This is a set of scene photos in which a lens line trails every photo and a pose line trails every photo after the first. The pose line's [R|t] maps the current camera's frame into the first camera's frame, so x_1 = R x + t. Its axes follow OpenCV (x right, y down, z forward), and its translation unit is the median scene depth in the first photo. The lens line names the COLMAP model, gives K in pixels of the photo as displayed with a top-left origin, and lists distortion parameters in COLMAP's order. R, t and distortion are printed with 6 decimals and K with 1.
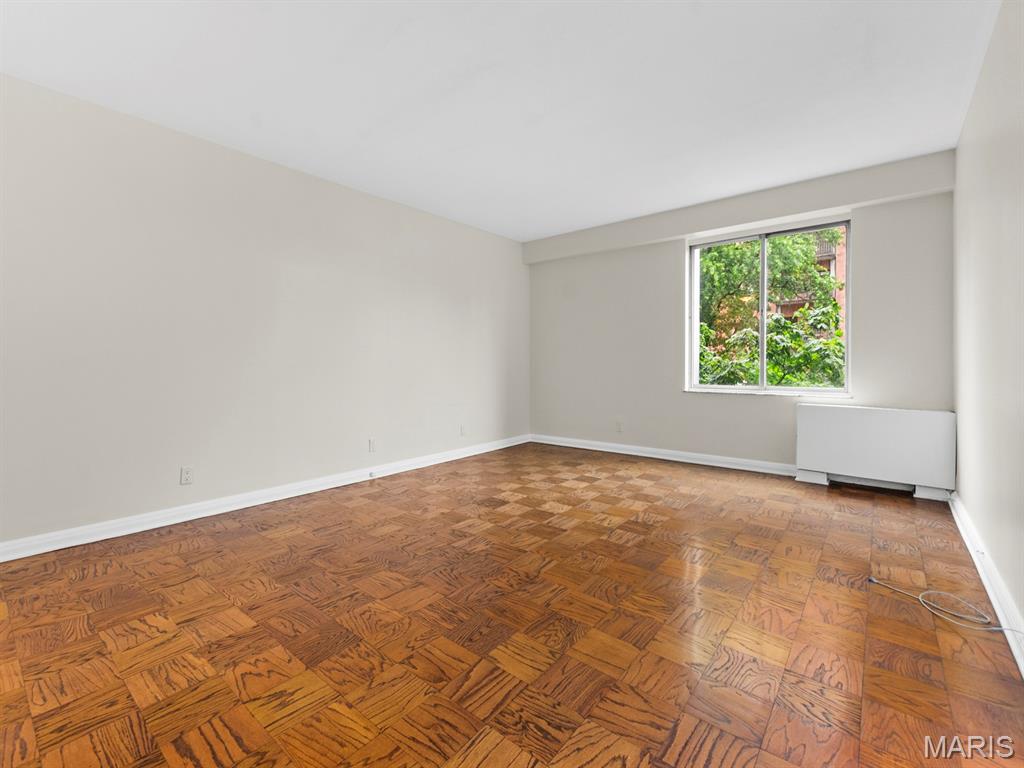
lens RADIAL K [[449.3, 0, 511.6], [0, 449.3, 379.2], [0, 0, 1]] dist [-0.000802, -0.001006]
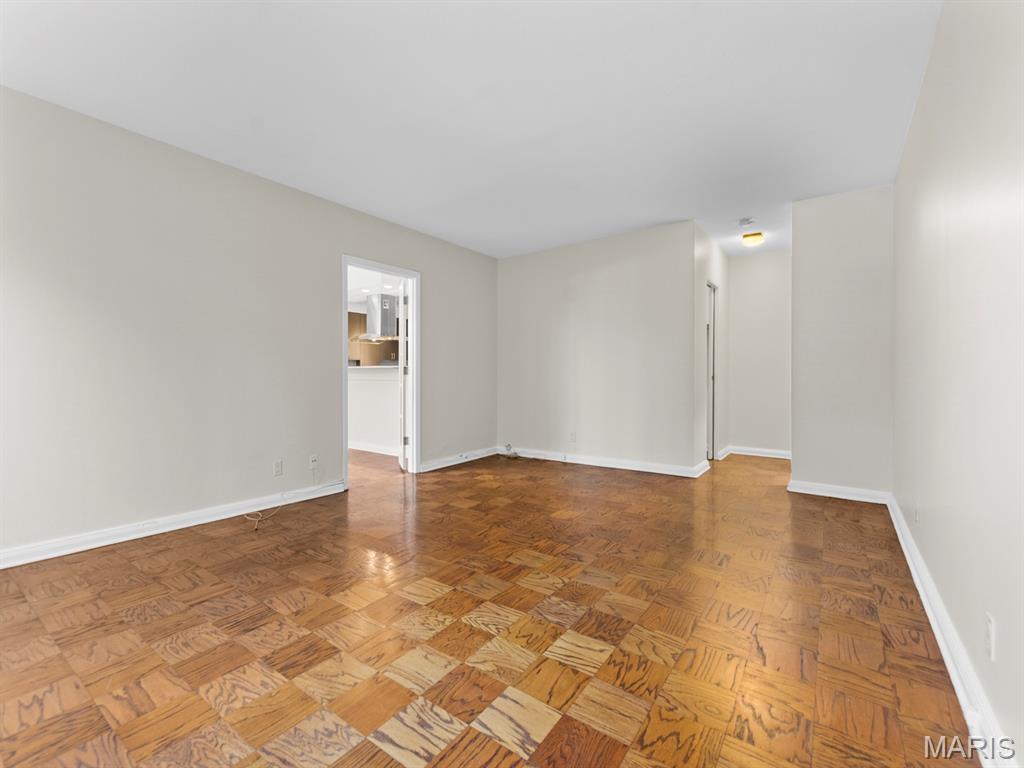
lens RADIAL K [[449.3, 0, 511.6], [0, 449.3, 379.2], [0, 0, 1]] dist [-0.000802, -0.001006]
pose [[-0.997534, -0.002479, -0.070144, 0.085357], [-0.005612, 0.998993, 0.044504, -0.079404], [0.069963, 0.044788, -0.996544, 2.154520]]
